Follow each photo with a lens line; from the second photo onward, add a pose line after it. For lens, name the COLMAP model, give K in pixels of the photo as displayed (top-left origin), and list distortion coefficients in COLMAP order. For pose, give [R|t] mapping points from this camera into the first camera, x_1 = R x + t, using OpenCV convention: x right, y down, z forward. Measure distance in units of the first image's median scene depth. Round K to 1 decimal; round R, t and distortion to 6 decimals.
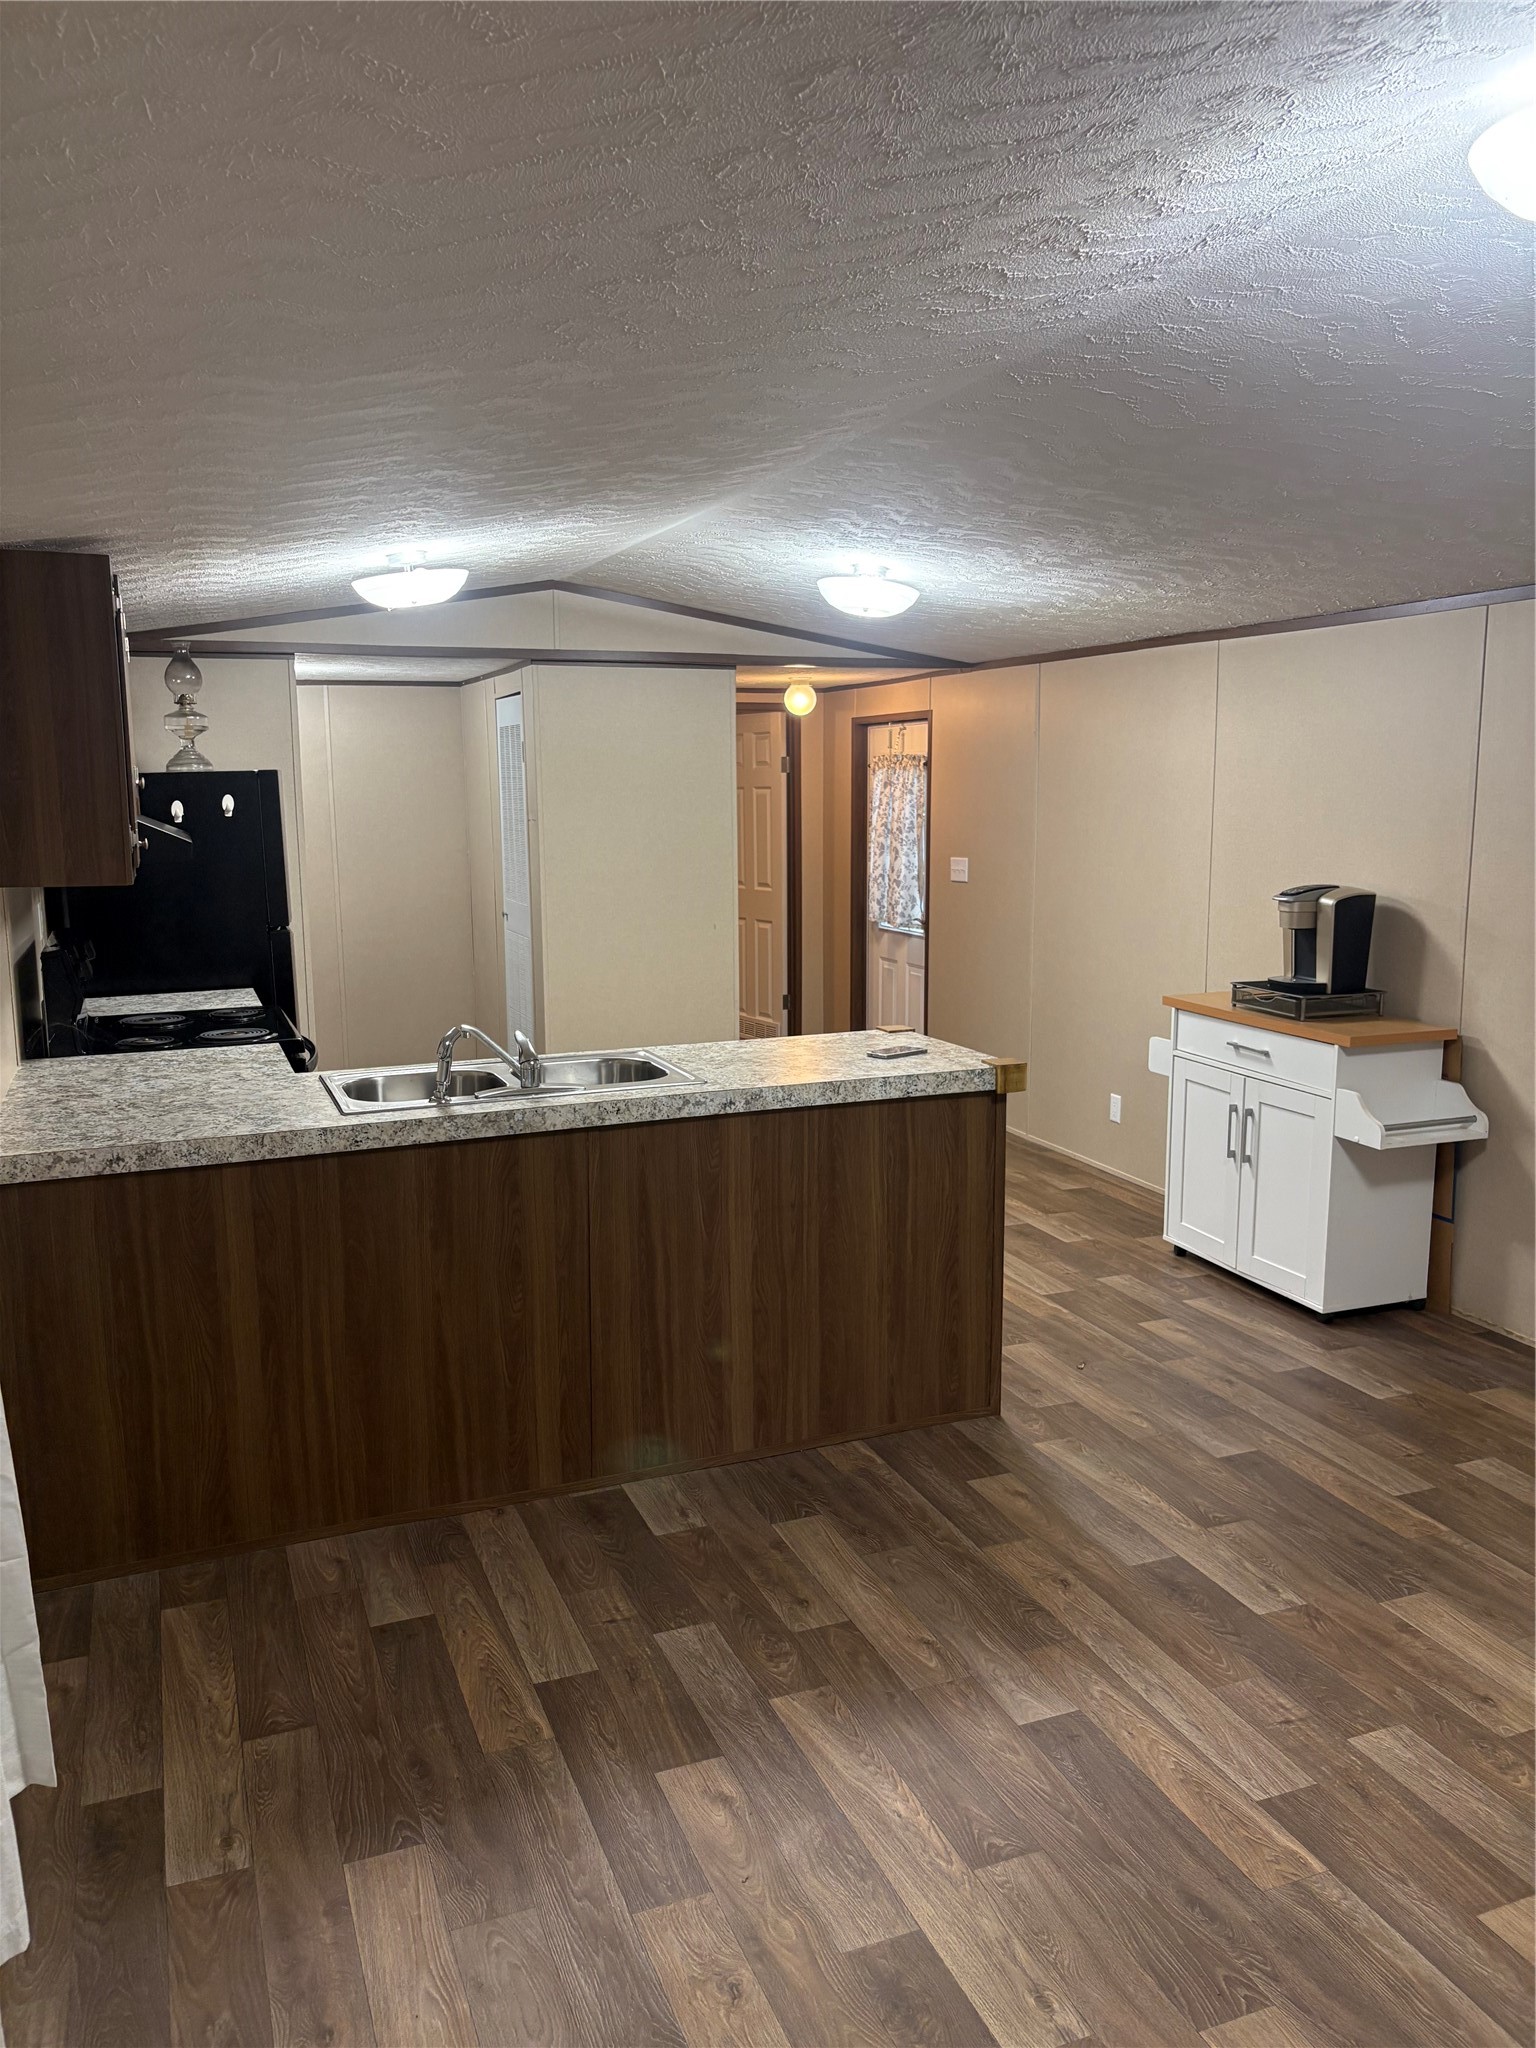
lens RADIAL K [[1565.4, 0, 762.5], [0, 1565.4, 1019.1], [0, 0, 1]] dist [0.025043, -0.010564]
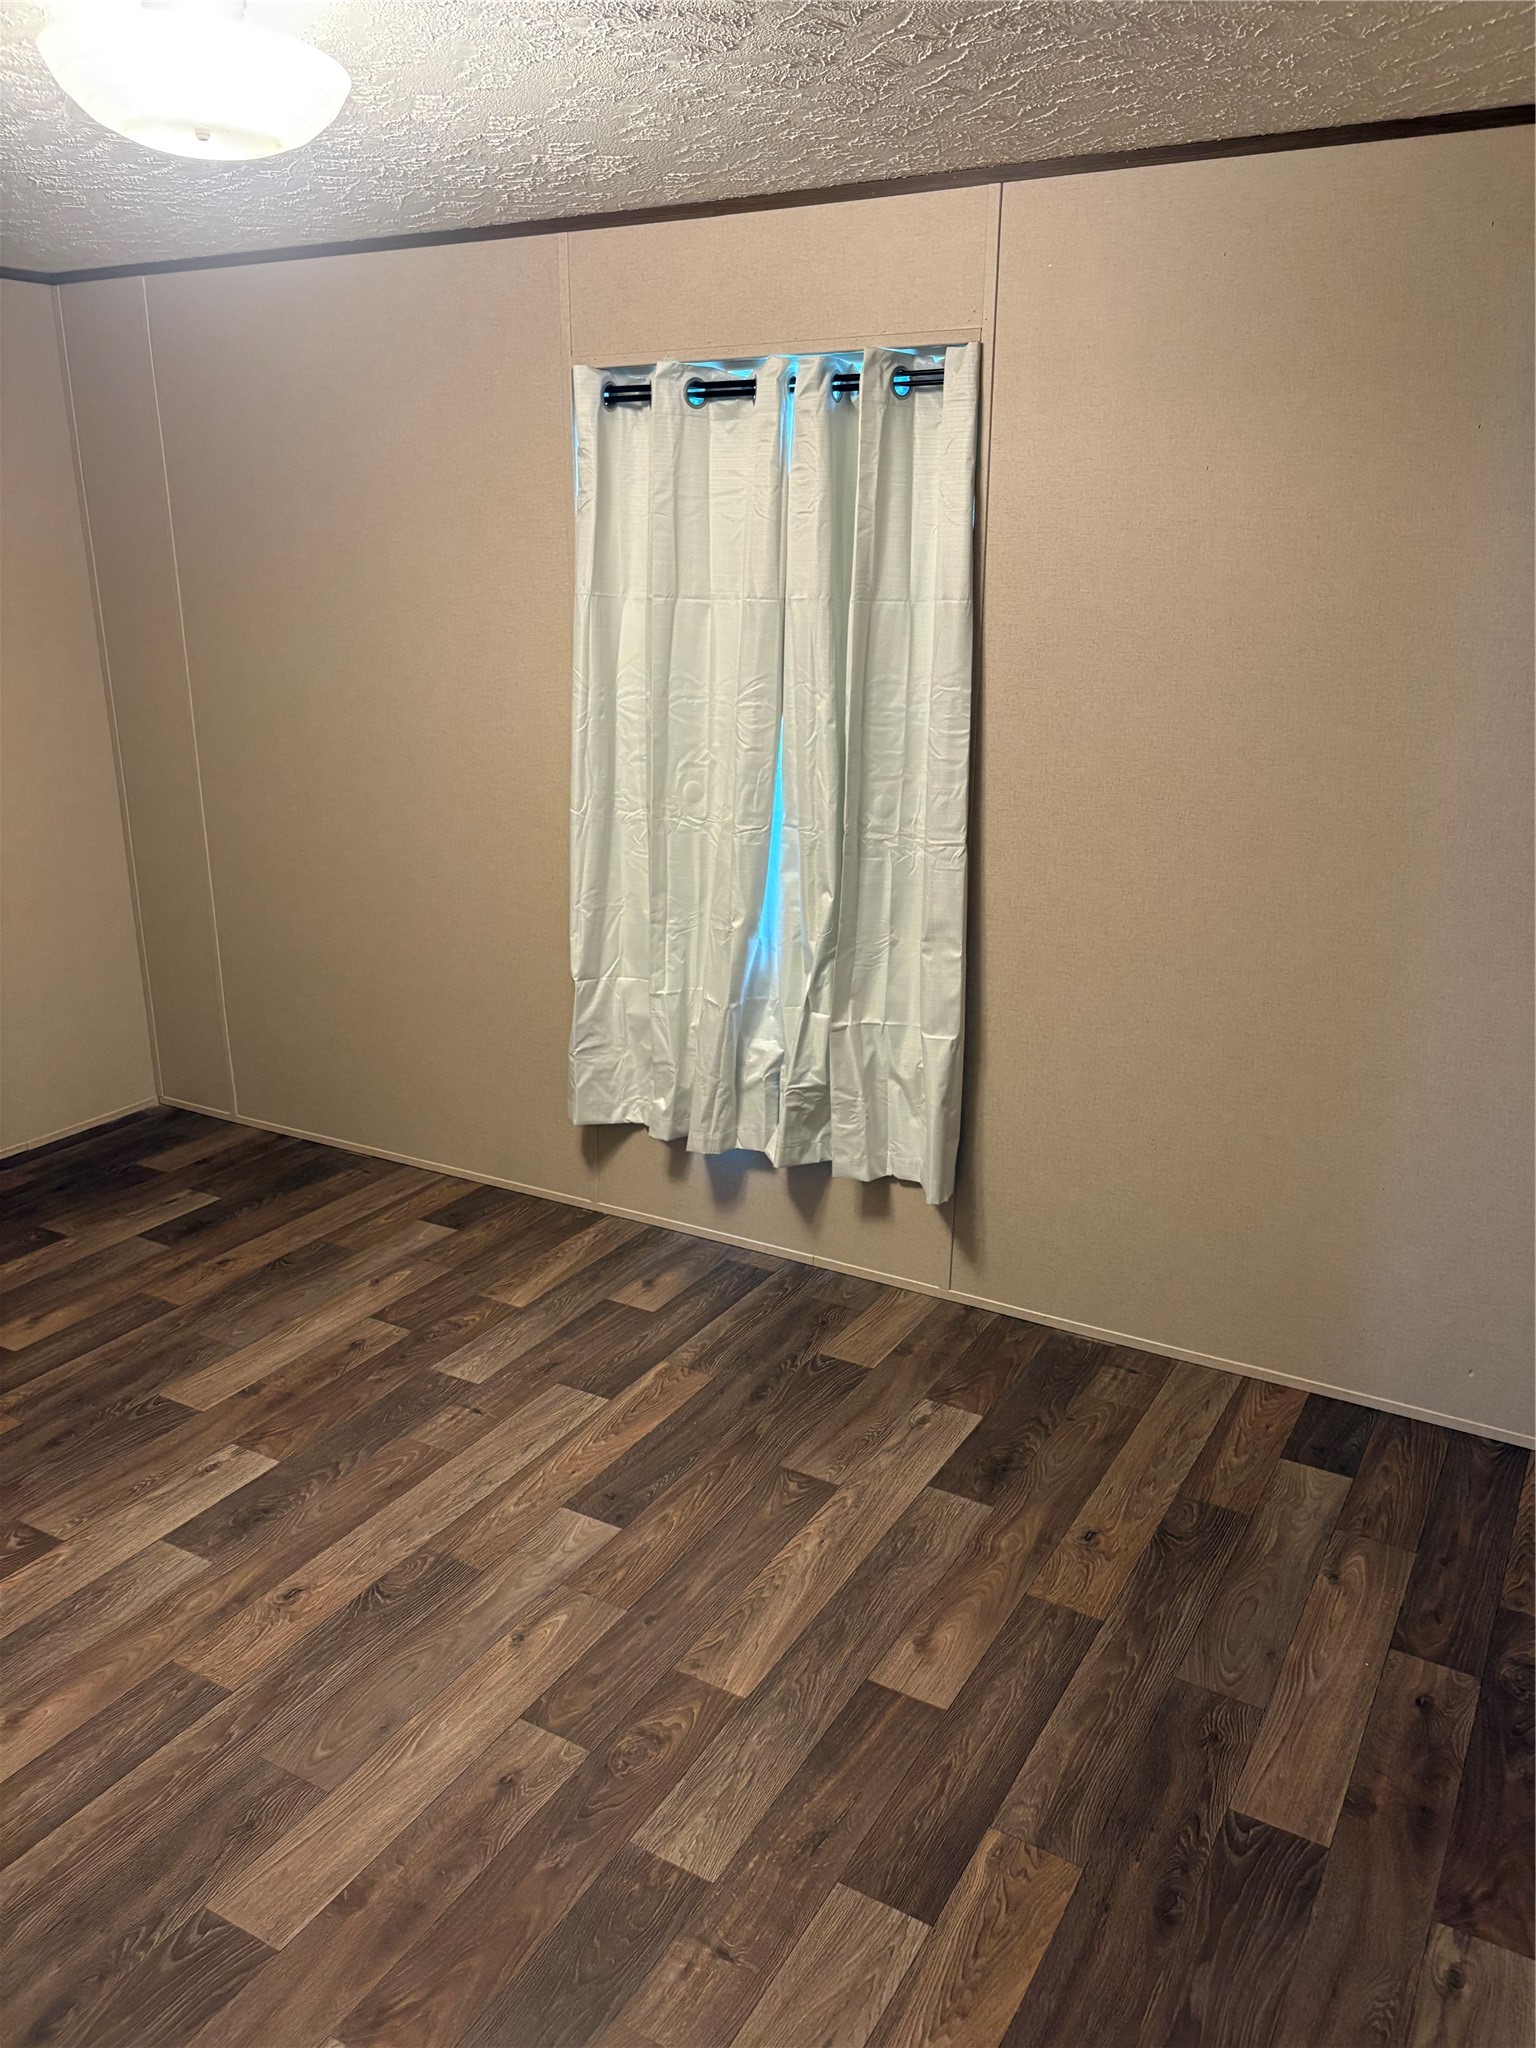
lens RADIAL K [[1565.4, 0, 767.5], [0, 1565.4, 1025.6], [0, 0, 1]] dist [0.025043, -0.010564]
pose [[-0.624412, -0.227269, 0.747301, -0.517363], [0.116112, 0.919098, 0.376534, -0.168119], [-0.772417, 0.321883, -0.547507, 1.329614]]
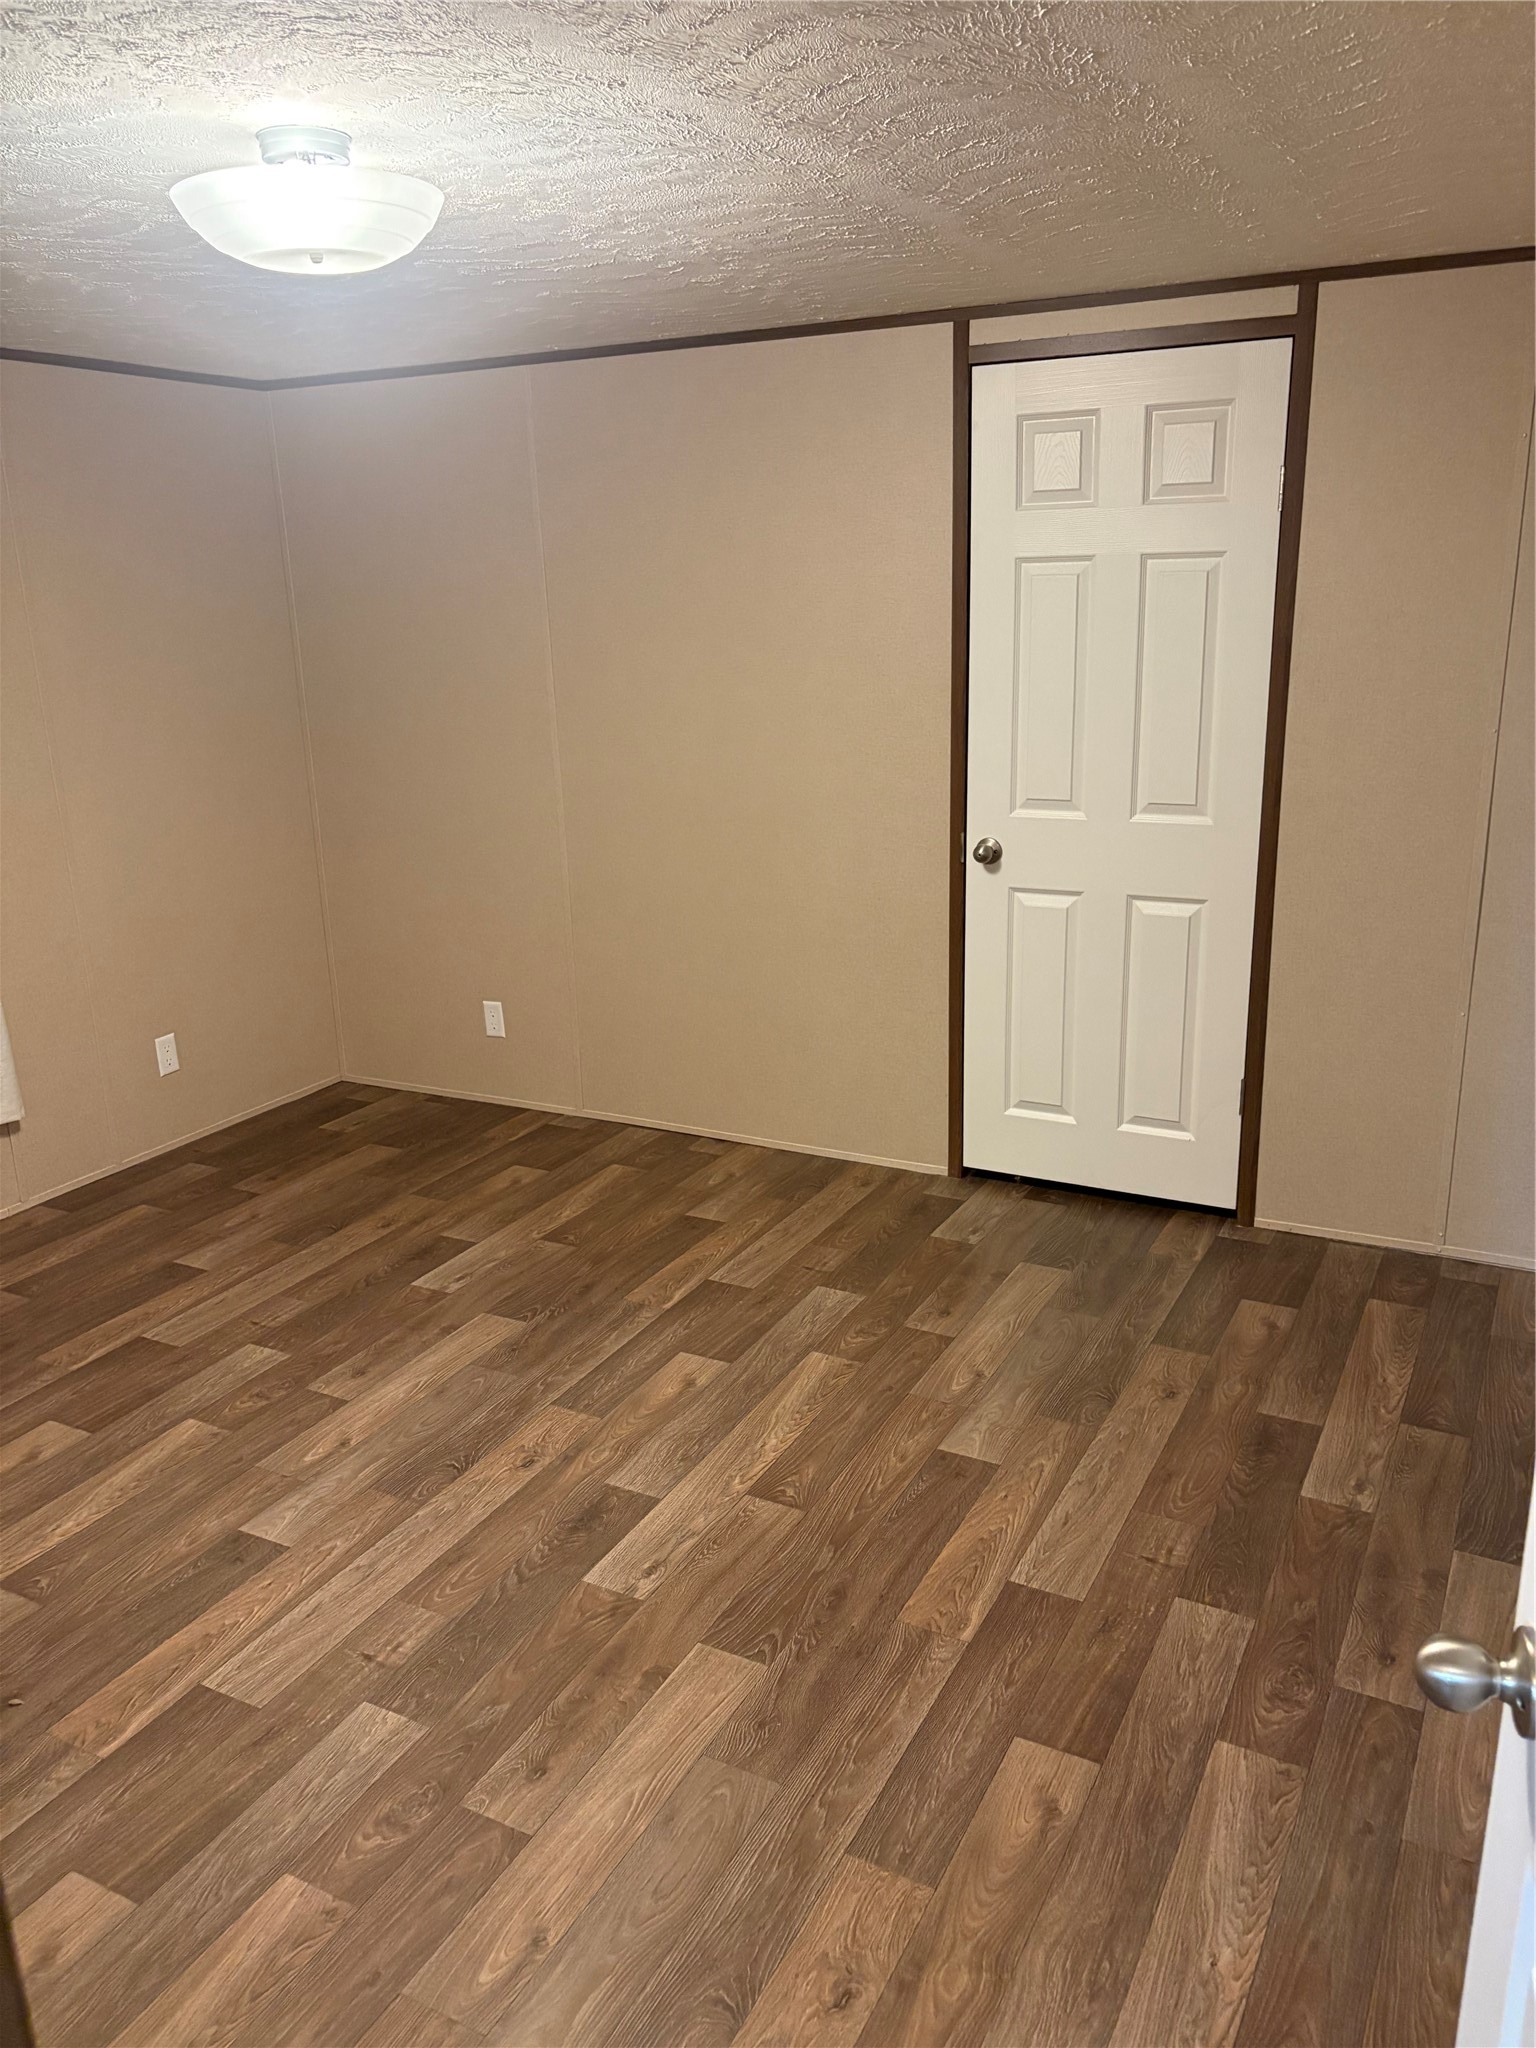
lens RADIAL K [[1565.4, 0, 751.9], [0, 1565.4, 1025.0], [0, 0, 1]] dist [0.025043, -0.010564]
pose [[0.648191, 0.201081, -0.734449, 1.033466], [-0.090420, 0.978005, 0.187963, -0.083669], [0.756090, -0.055427, 0.652116, 0.602062]]
